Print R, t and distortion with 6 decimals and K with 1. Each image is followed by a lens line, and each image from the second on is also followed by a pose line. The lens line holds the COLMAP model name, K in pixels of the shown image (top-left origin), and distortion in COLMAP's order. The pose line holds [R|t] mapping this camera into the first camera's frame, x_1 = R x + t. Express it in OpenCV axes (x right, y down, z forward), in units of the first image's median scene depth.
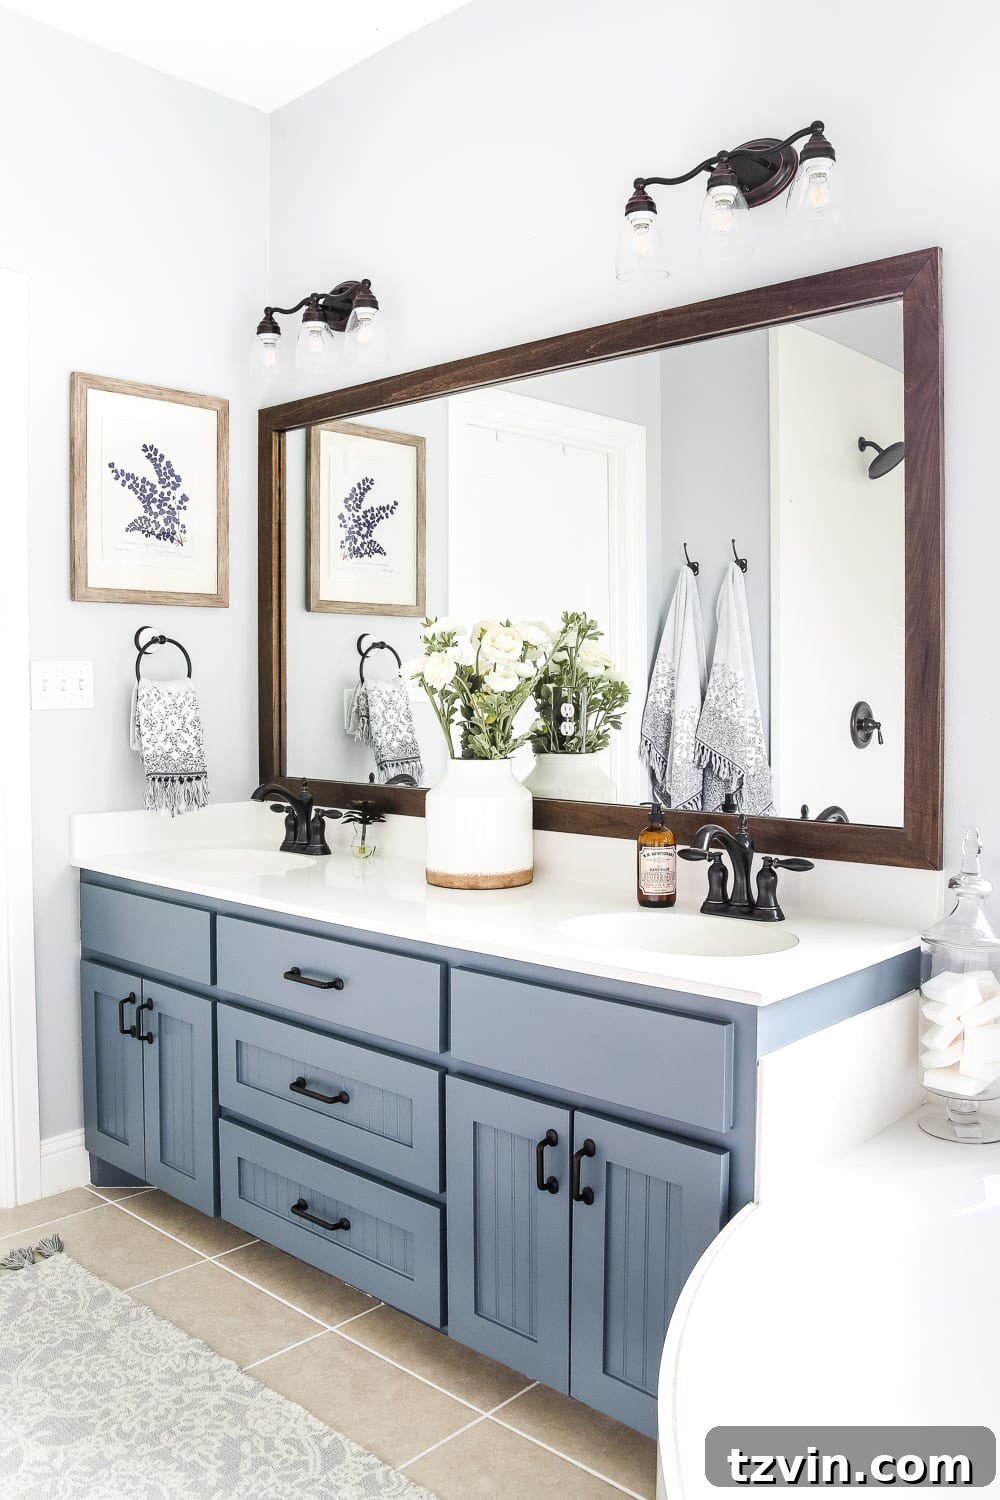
lens RADIAL K [[1239.2, 0, 500.6], [0, 1239.2, 730.4], [0, 0, 1]] dist [-0.142153, 0.177639]
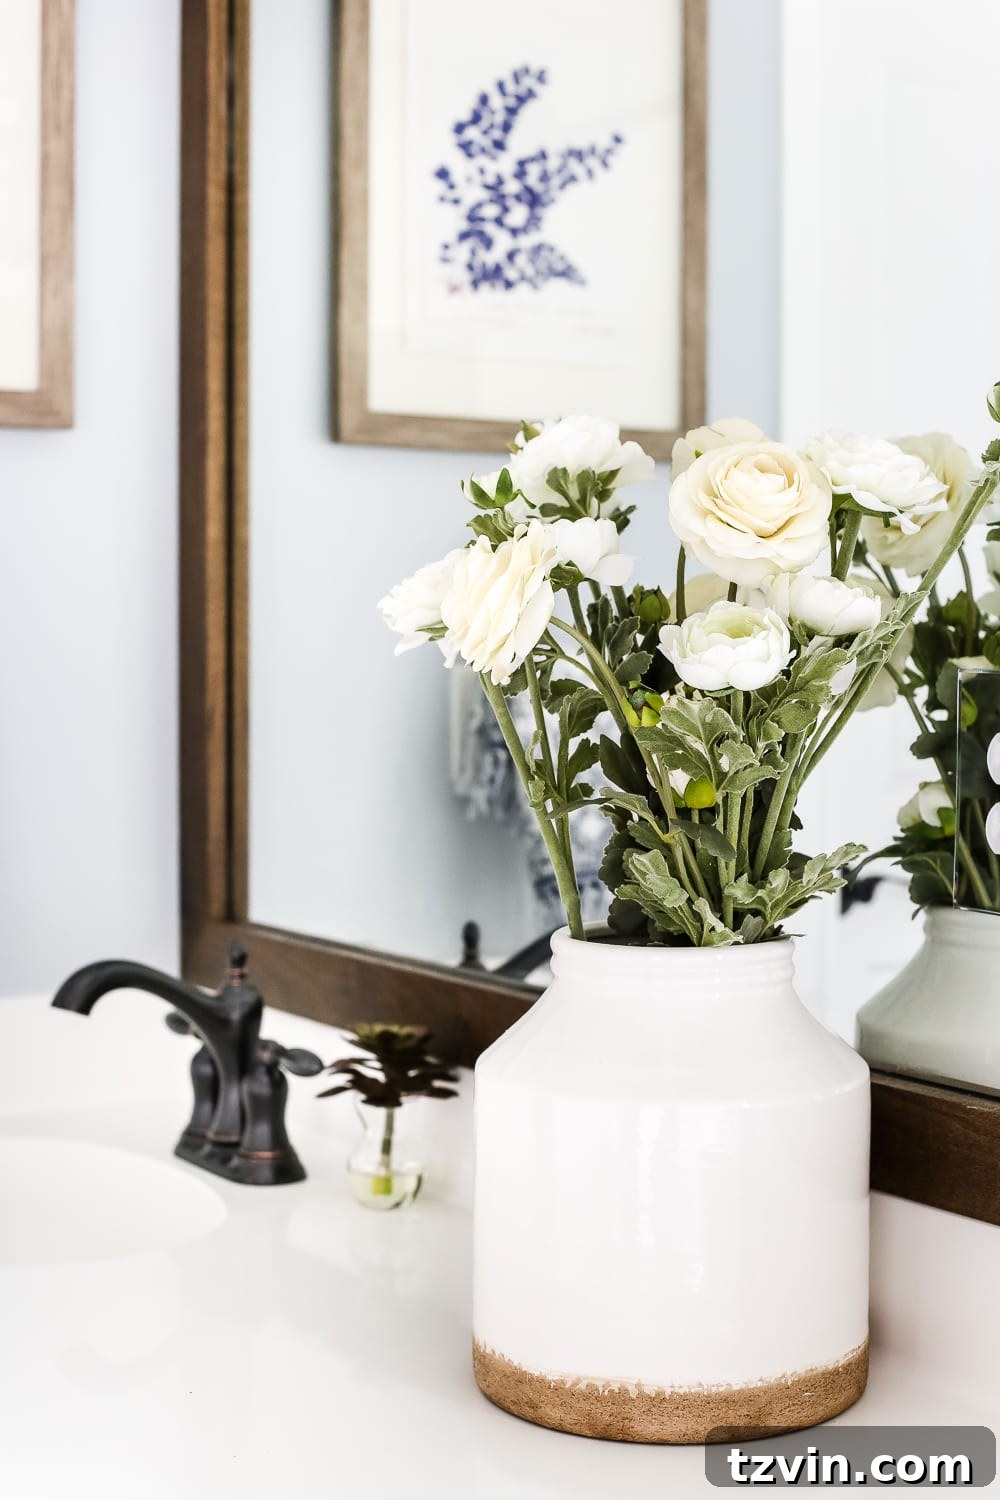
lens RADIAL K [[2293.9, 0, 500.0], [0, 2293.9, 750.0], [0, 0, 1]] dist [-0.137579, 0.009831]
pose [[0.966363, 0.015906, -0.256689, 0.064057], [-0.013952, 0.999858, 0.009433, -0.018881], [0.256803, -0.005535, 0.966448, 0.444960]]
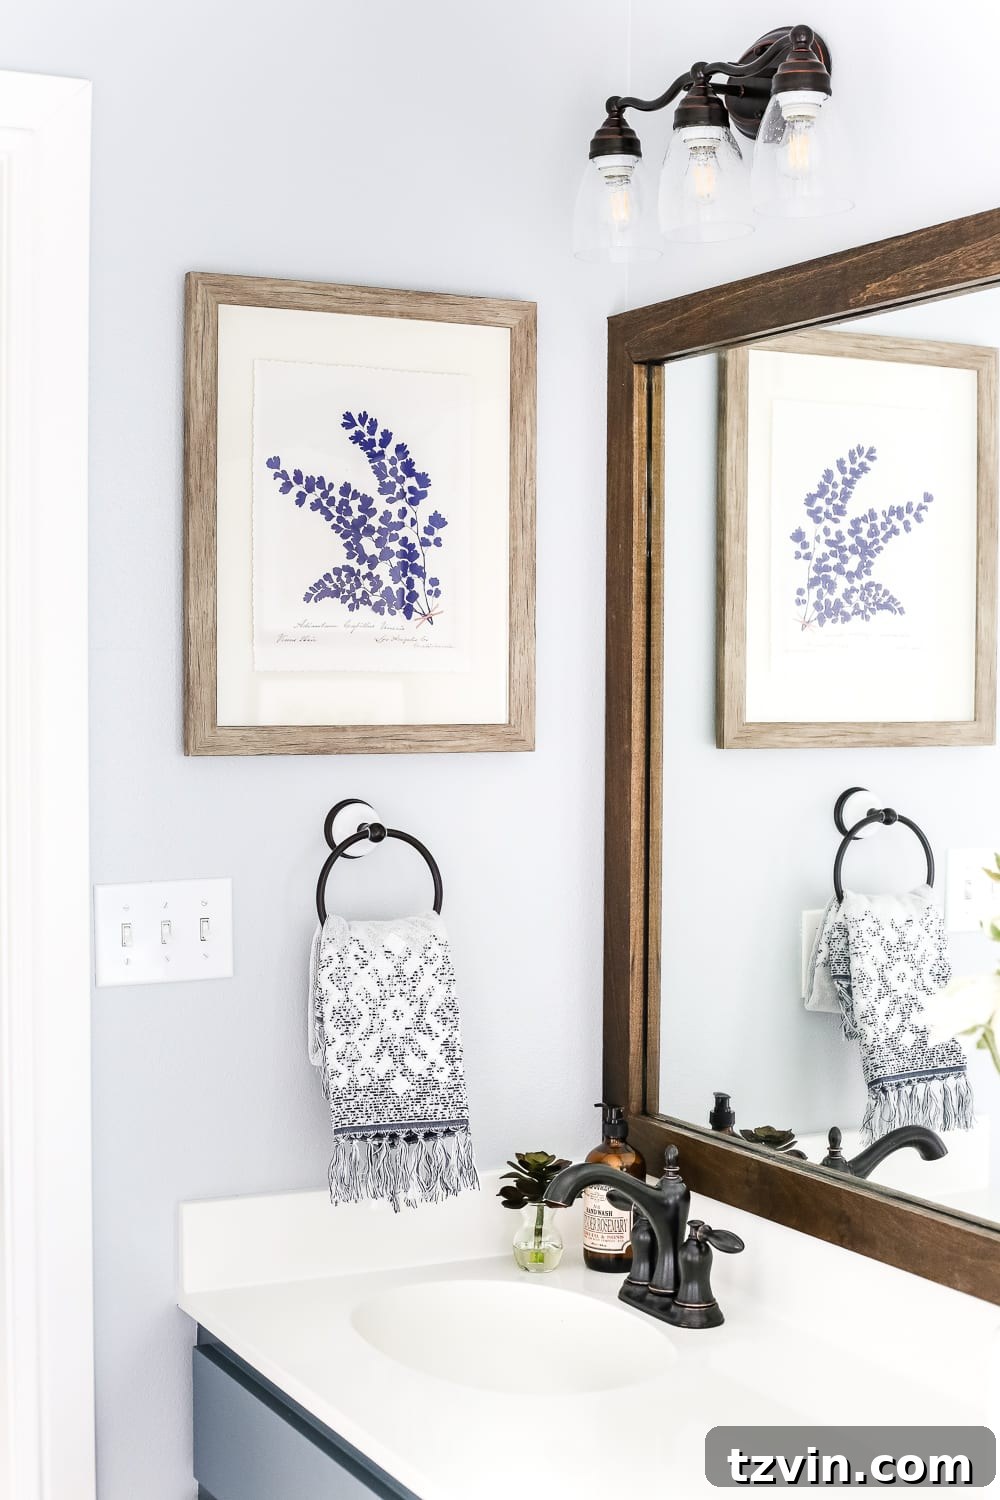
lens RADIAL K [[2163.0, 0, 500.0], [0, 2163.0, 750.0], [0, 0, 1]] dist [-0.104439, -0.019067]
pose [[0.939006, 0.015922, -0.343533, 0.050502], [-0.018655, 0.999815, -0.004655, -0.103731], [0.343395, 0.010779, 0.939129, 0.246416]]
